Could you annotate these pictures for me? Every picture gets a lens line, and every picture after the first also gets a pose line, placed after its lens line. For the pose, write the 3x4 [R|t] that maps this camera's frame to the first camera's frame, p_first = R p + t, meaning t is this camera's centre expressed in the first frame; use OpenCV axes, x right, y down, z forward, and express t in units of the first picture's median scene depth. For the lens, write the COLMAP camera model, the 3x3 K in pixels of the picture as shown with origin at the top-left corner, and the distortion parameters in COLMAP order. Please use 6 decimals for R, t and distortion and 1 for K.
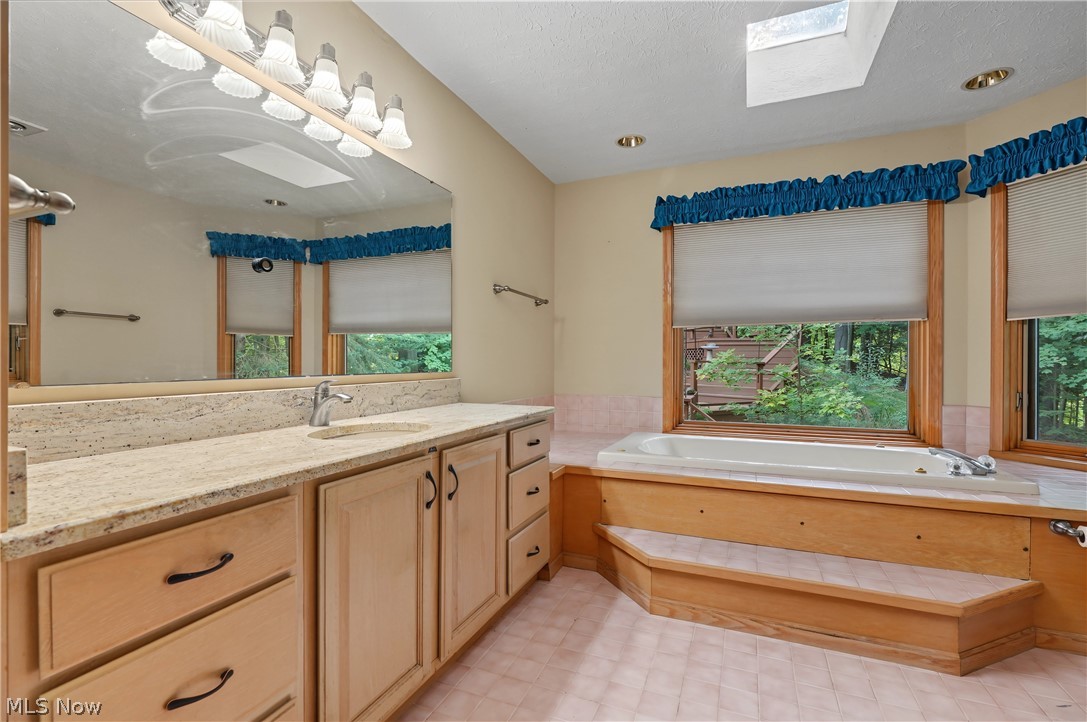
lens RADIAL K [[495.8, 0, 544.0], [0, 495.8, 363.8], [0, 0, 1]] dist [-0.012018, 0.002251]
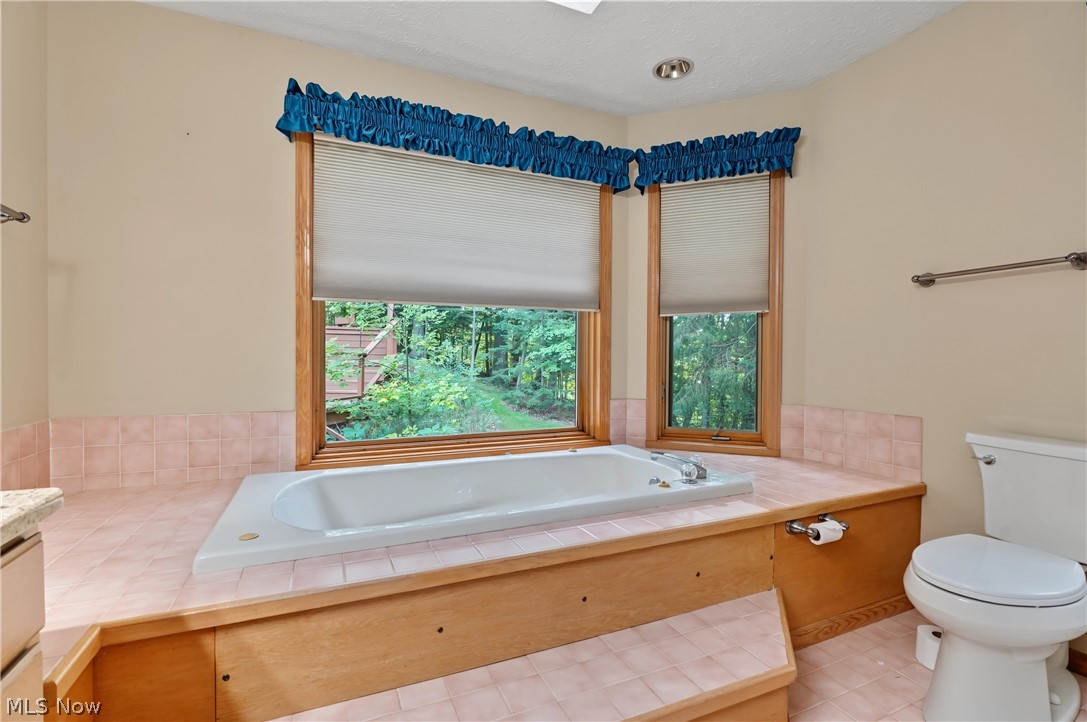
lens RADIAL K [[495.8, 0, 548.2], [0, 495.8, 360.6], [0, 0, 1]] dist [-0.012018, 0.002251]
pose [[0.679333, -0.006848, 0.733798, 0.001249], [-0.003618, 0.999913, 0.012681, -0.004975], [-0.733821, -0.011270, 0.679249, 0.410334]]
